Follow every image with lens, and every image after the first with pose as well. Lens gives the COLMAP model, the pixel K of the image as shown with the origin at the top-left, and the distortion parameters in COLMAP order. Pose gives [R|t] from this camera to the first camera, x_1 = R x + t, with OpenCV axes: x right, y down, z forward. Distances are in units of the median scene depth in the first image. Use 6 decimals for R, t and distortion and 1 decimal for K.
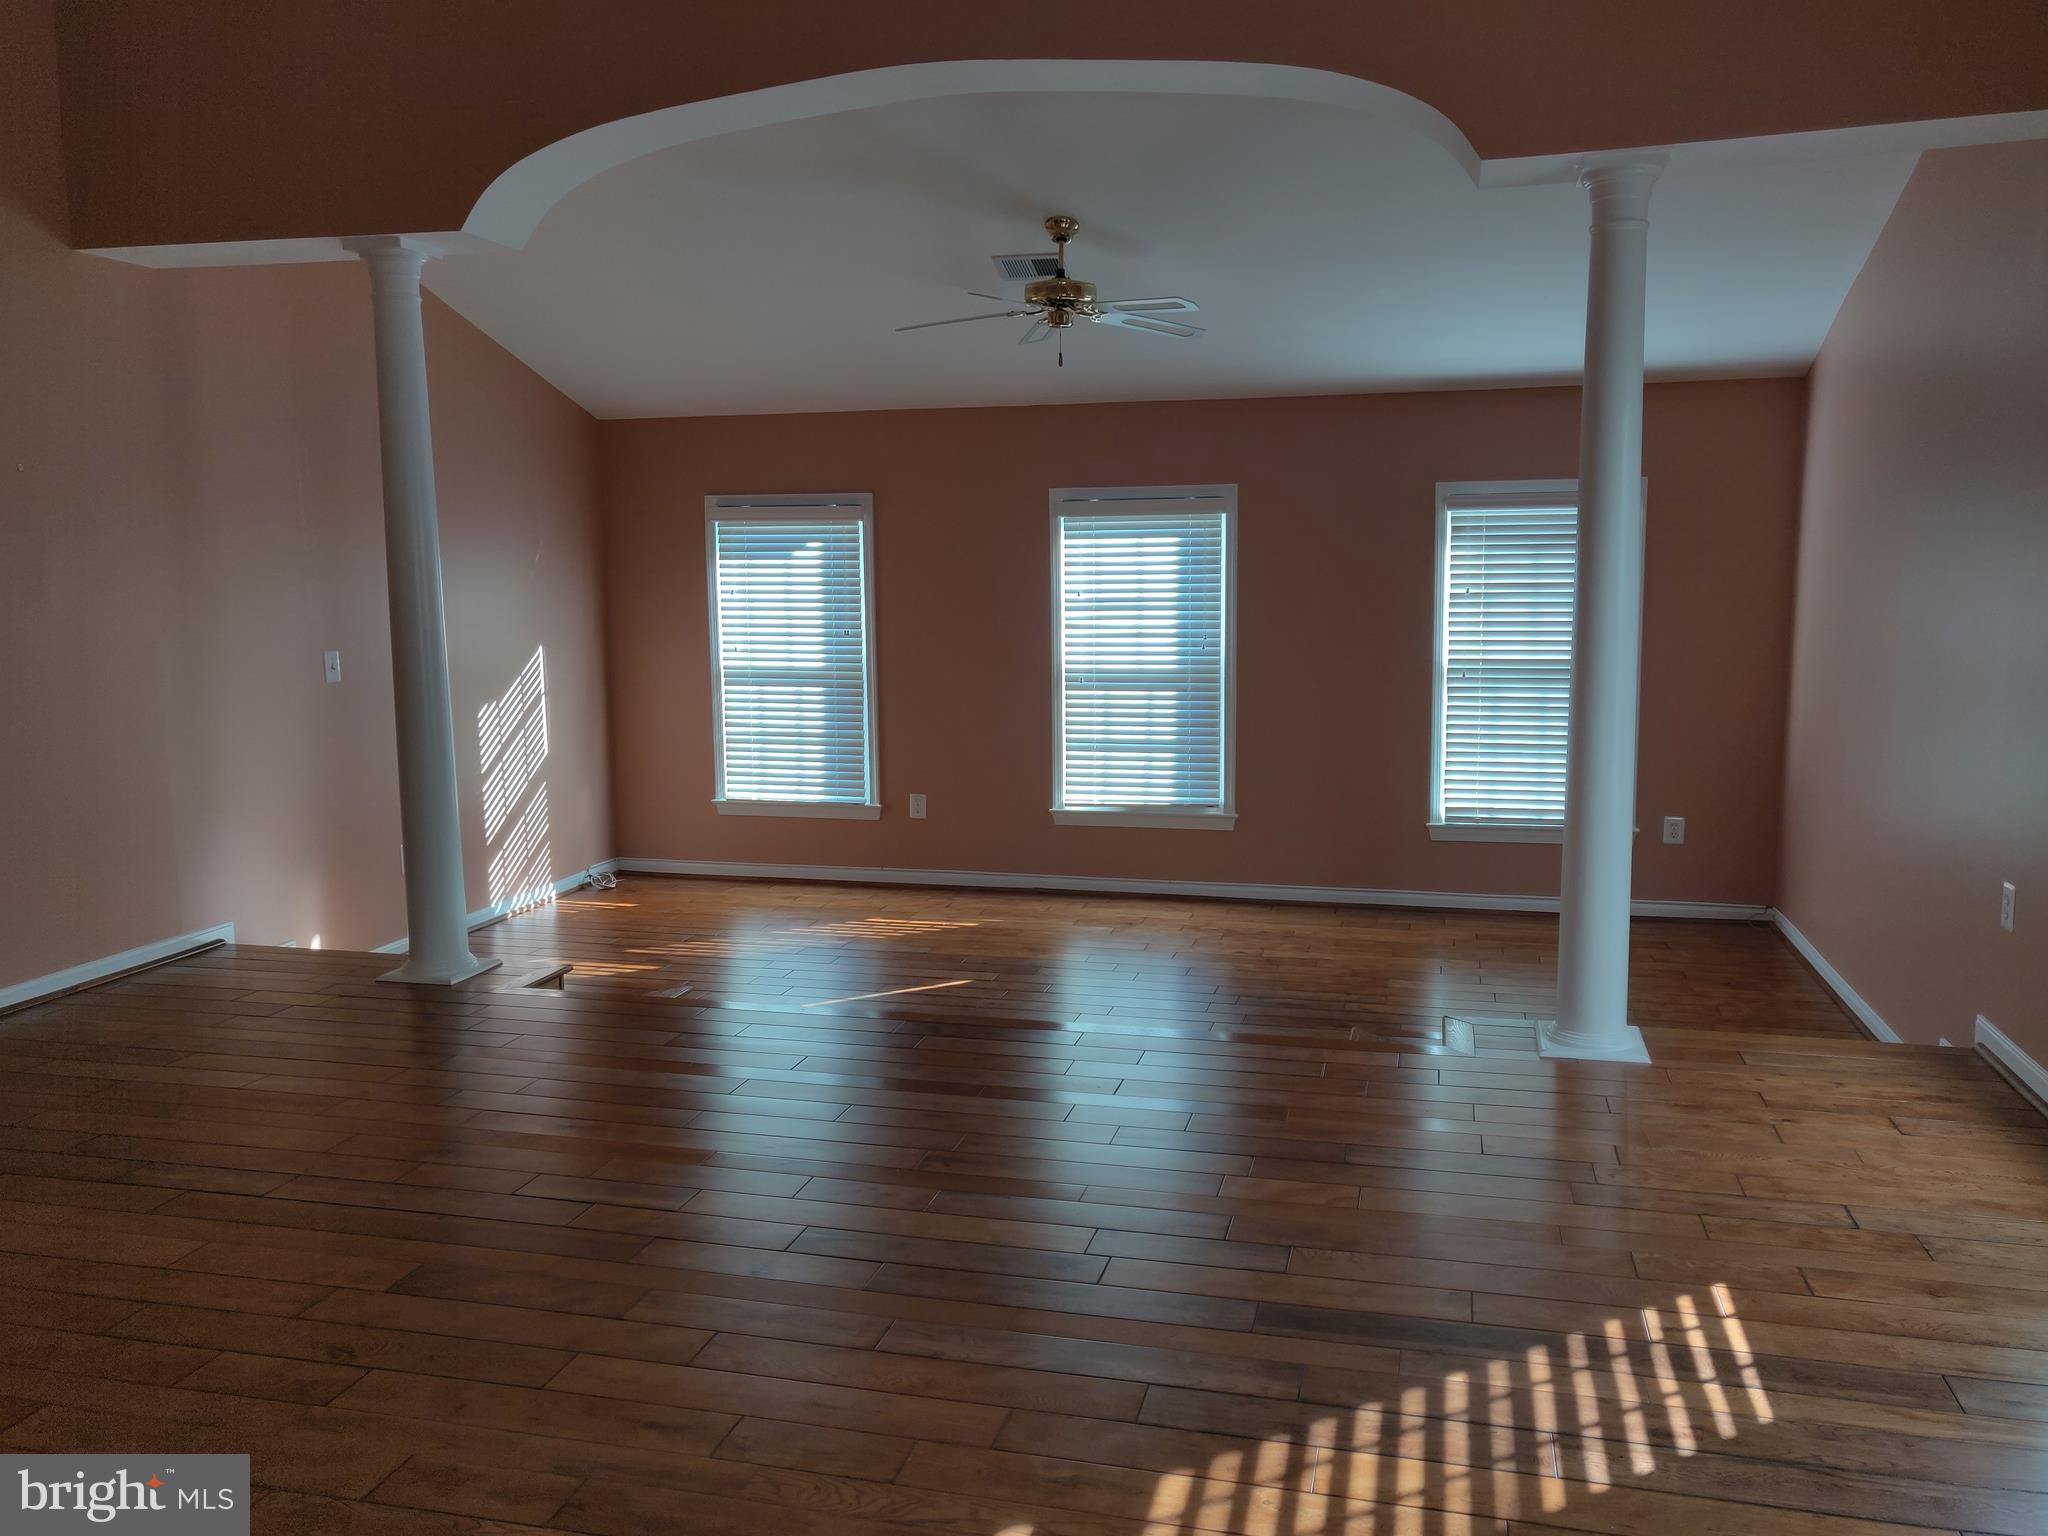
lens RADIAL K [[1563.7, 0, 1025.6], [0, 1563.7, 769.5], [0, 0, 1]] dist [-0.001110, 0.028139]
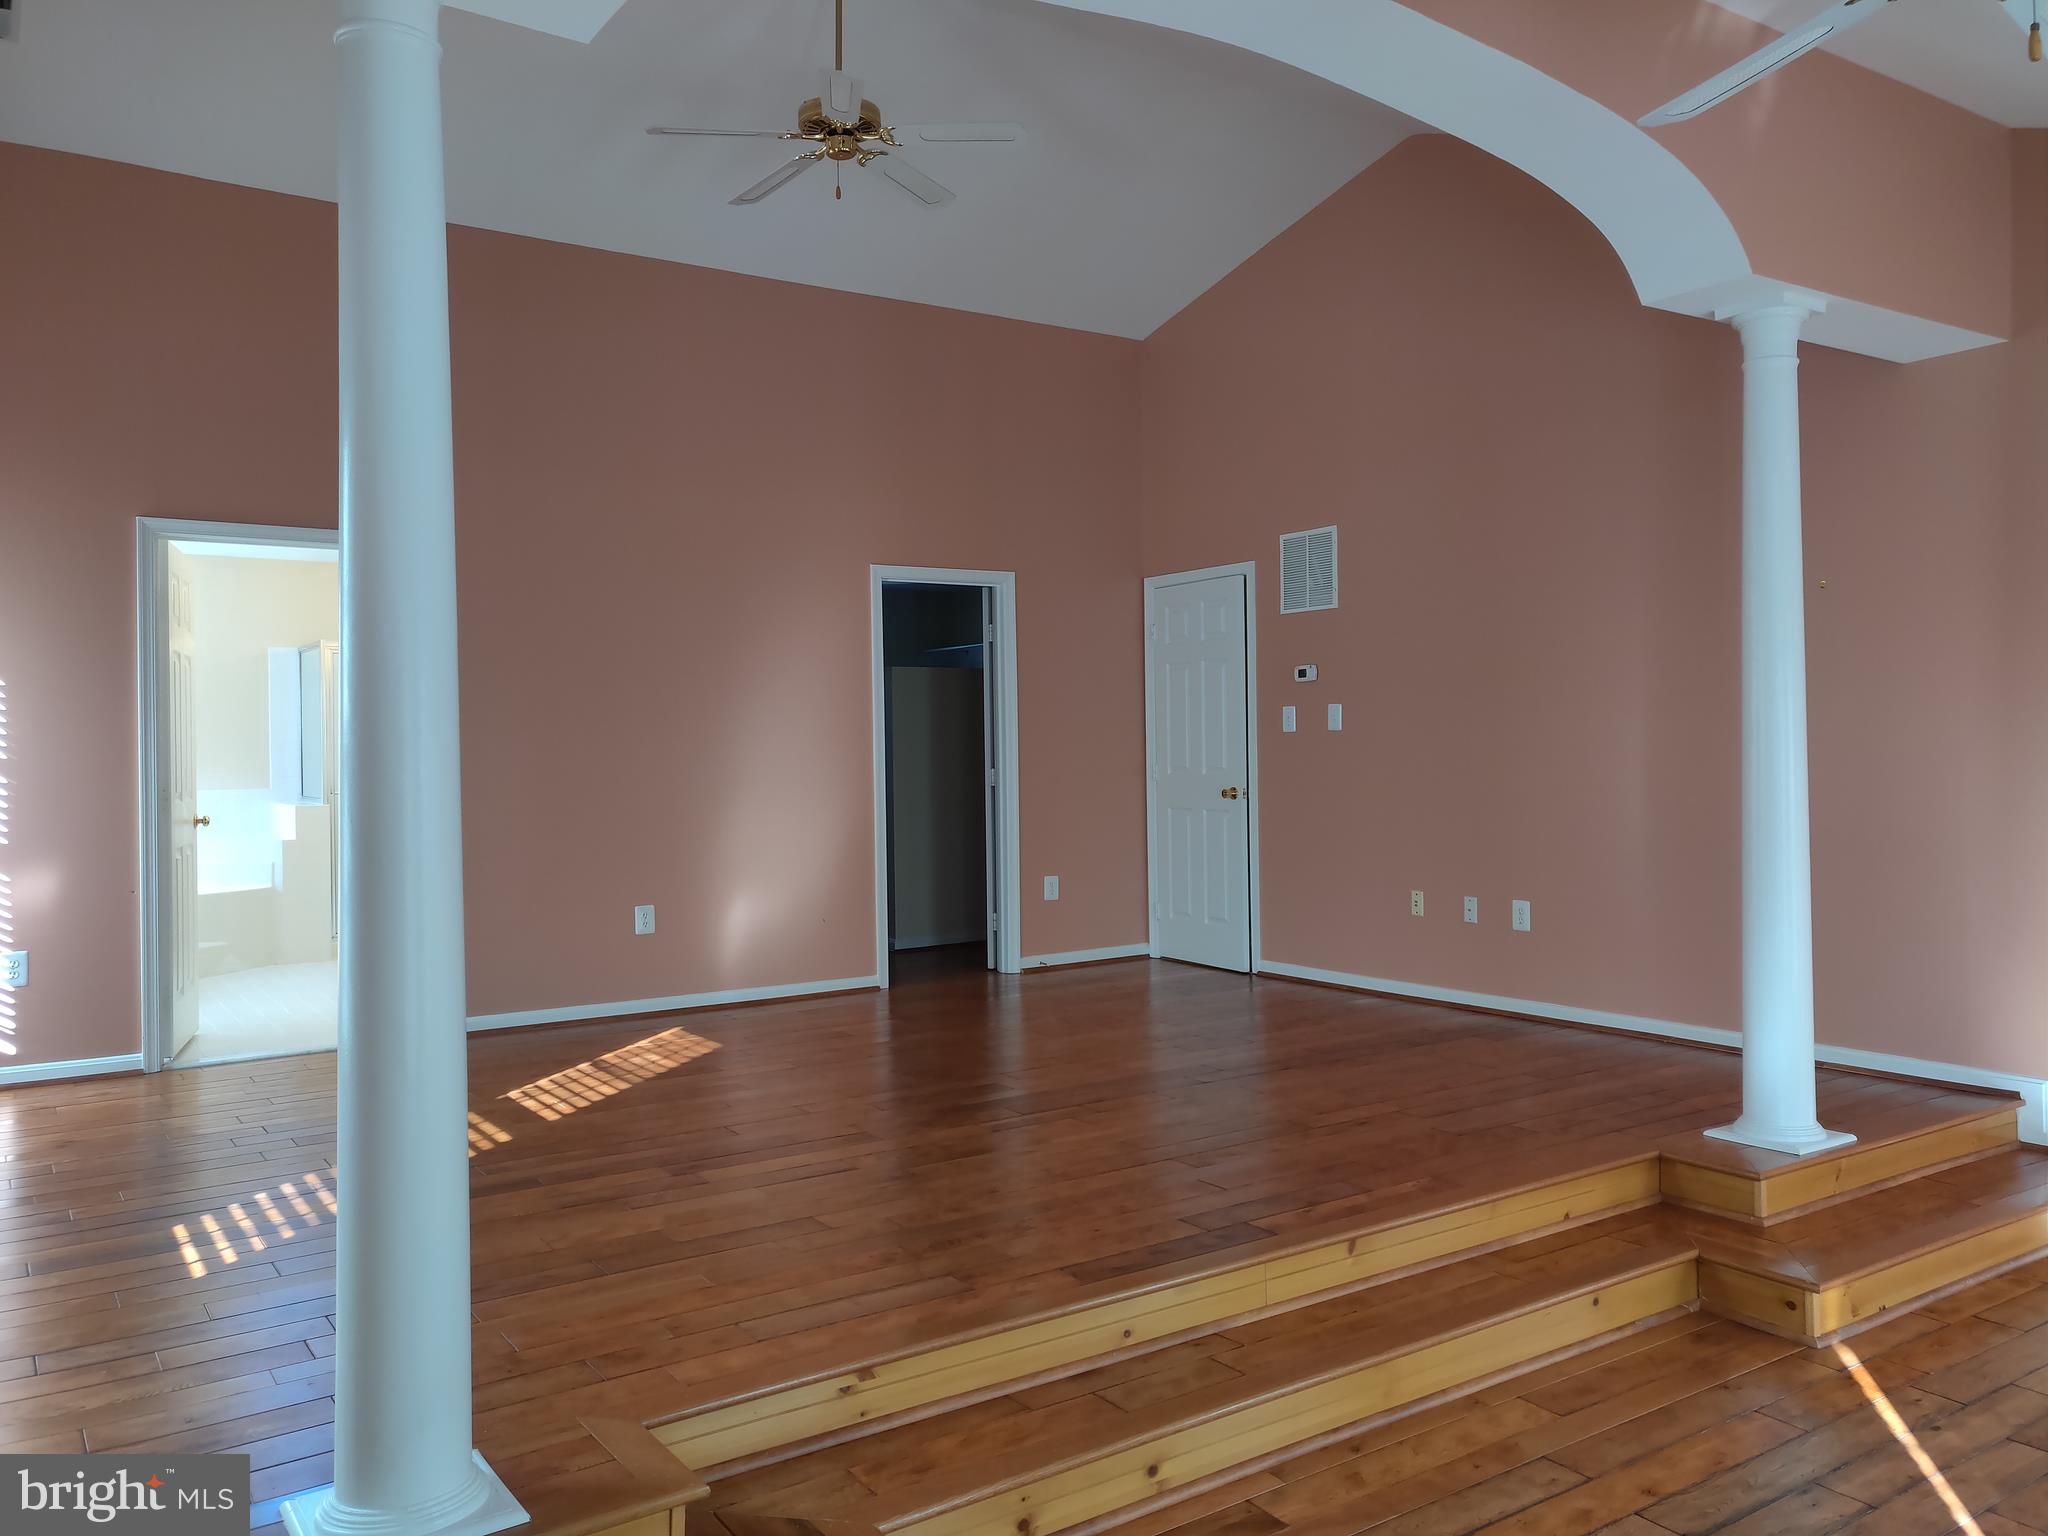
lens RADIAL K [[1563.7, 0, 1023.0], [0, 1563.7, 765.1], [0, 0, 1]] dist [-0.001110, 0.028139]
pose [[-0.658618, 0.023976, -0.752095, 0.949394], [-0.078559, 0.991840, 0.100413, -0.217777], [0.748365, 0.125217, -0.651360, 2.269827]]
